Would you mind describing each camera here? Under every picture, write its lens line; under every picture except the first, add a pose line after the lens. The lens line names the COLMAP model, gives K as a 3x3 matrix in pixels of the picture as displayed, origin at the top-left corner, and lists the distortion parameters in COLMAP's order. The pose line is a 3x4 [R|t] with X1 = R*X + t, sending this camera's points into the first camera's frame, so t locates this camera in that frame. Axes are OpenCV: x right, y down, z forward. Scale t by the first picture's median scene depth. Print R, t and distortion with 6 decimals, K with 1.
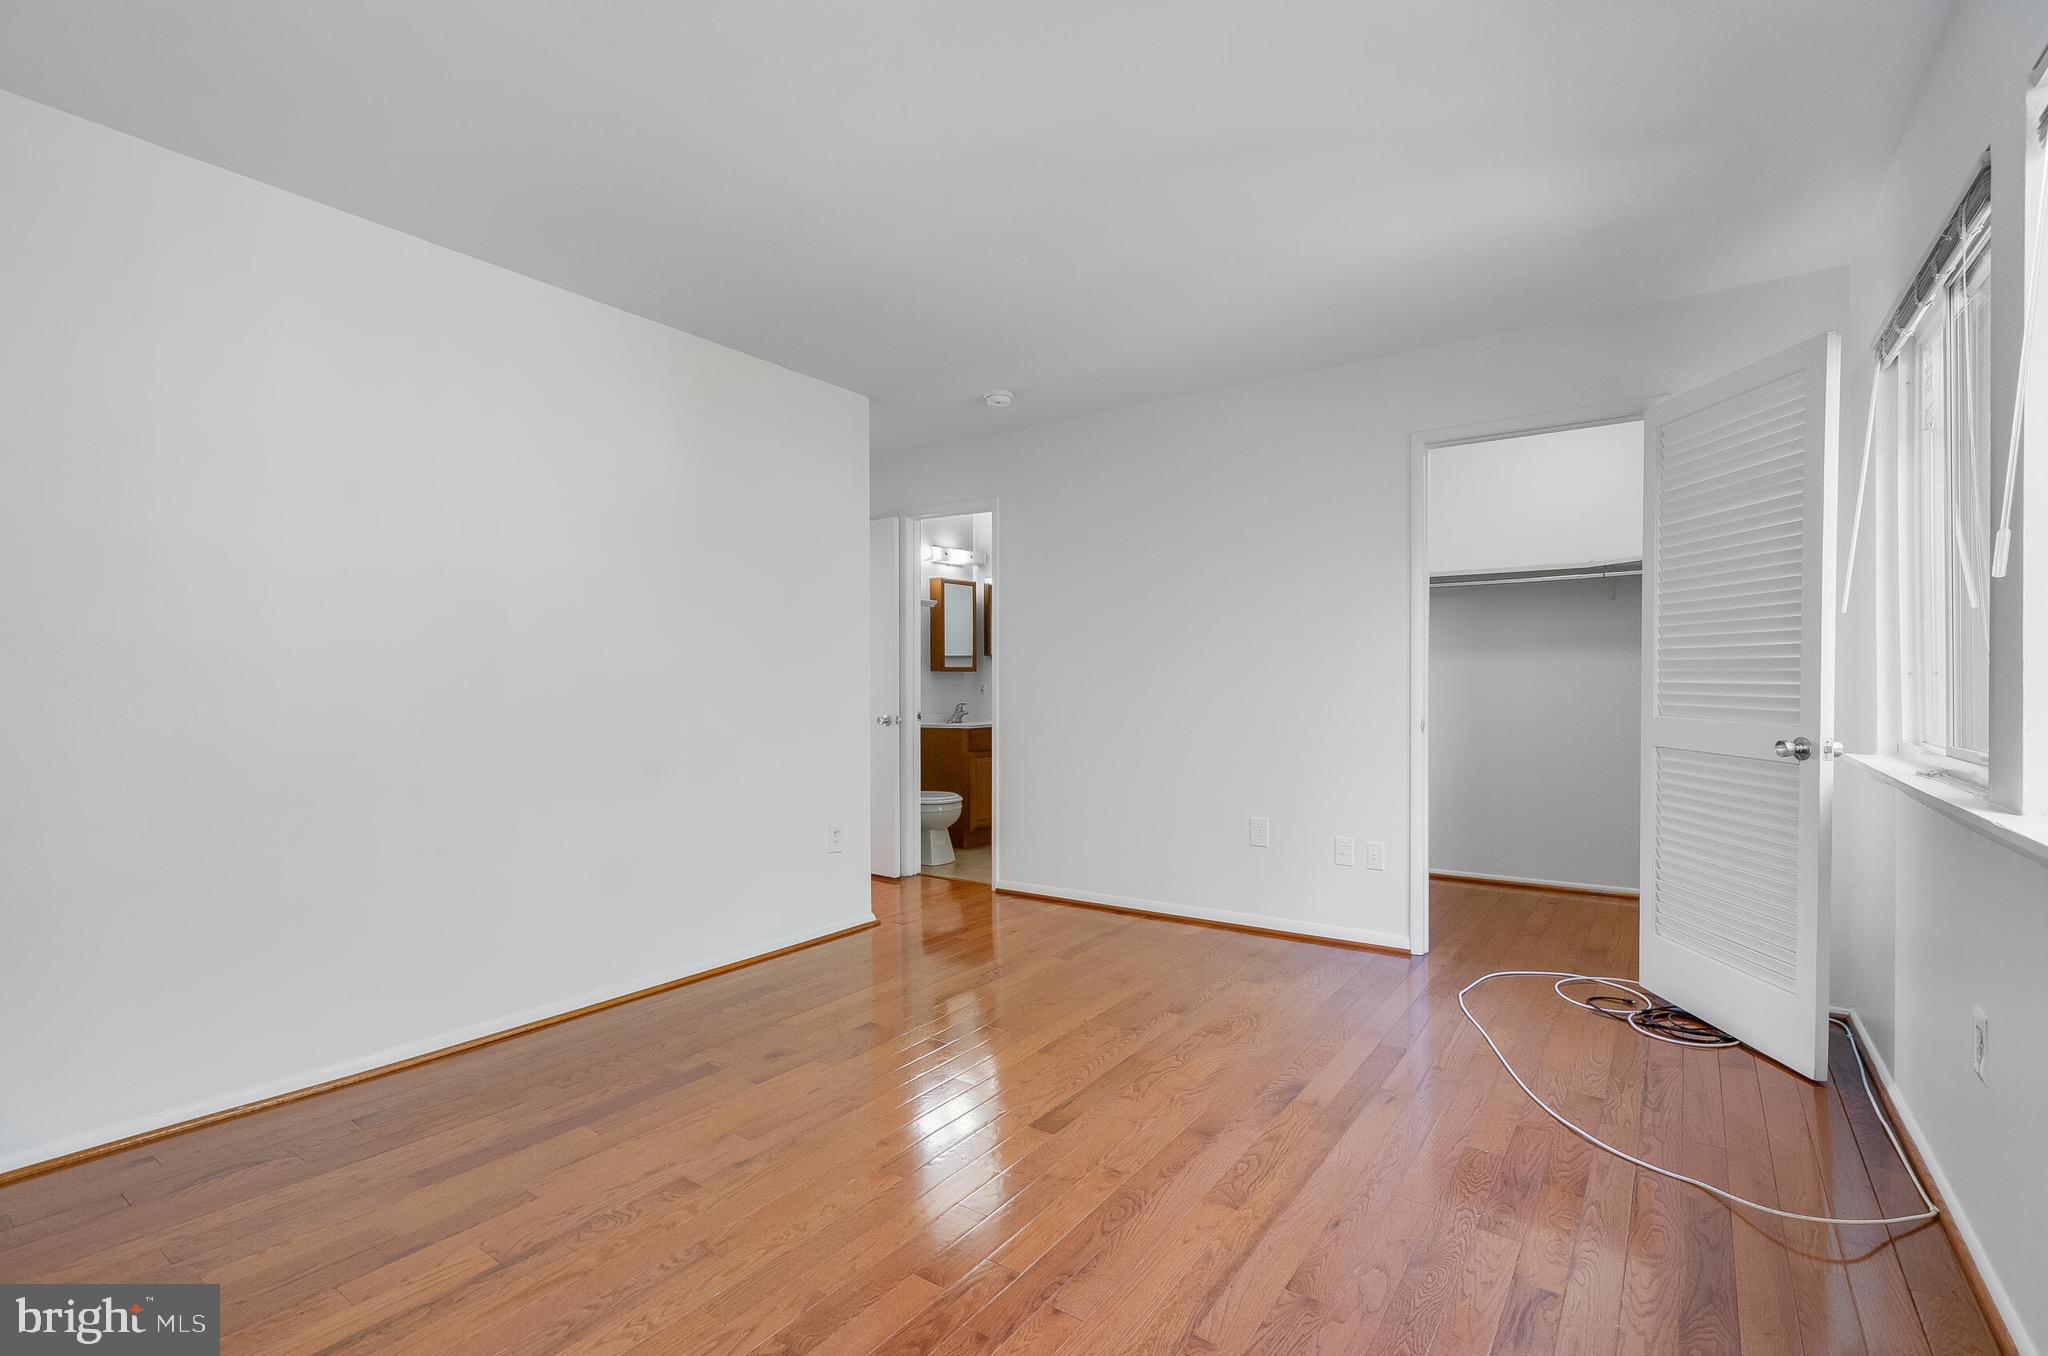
lens RADIAL K [[954.4, 0, 1027.4], [0, 954.4, 694.9], [0, 0, 1]] dist [0.000674, 0.000219]
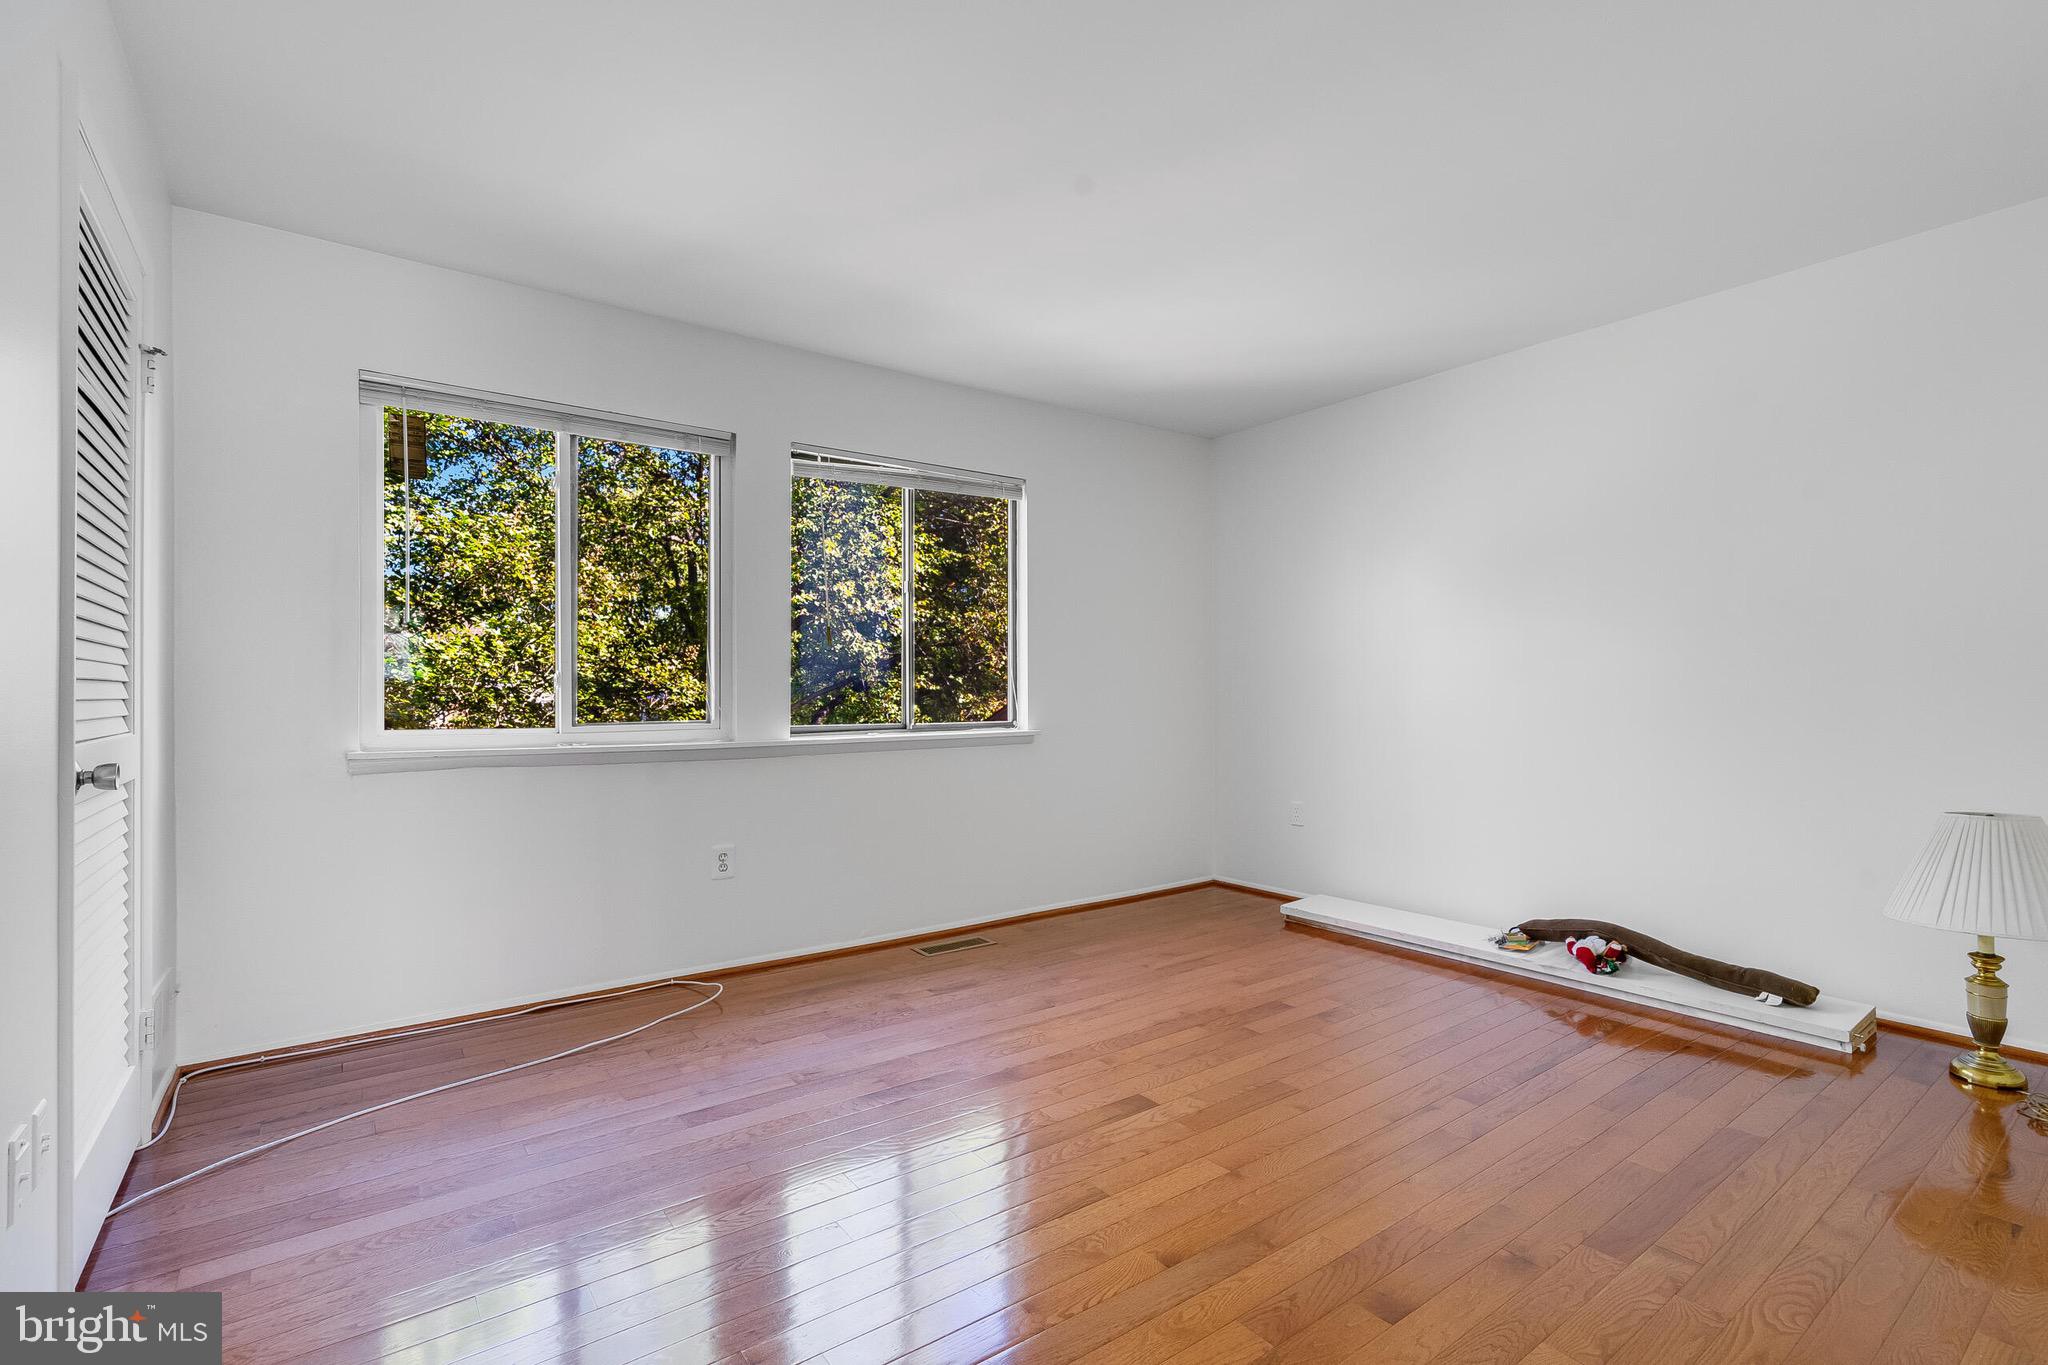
lens RADIAL K [[923.3, 0, 1029.8], [0, 923.3, 681.4], [0, 0, 1]] dist [0.004145, 0.000684]
pose [[-0.950942, 0.008446, 0.309255, -0.104163], [0.010125, 0.999941, 0.003825, -0.007396], [-0.309205, 0.006769, -0.950971, 1.171388]]
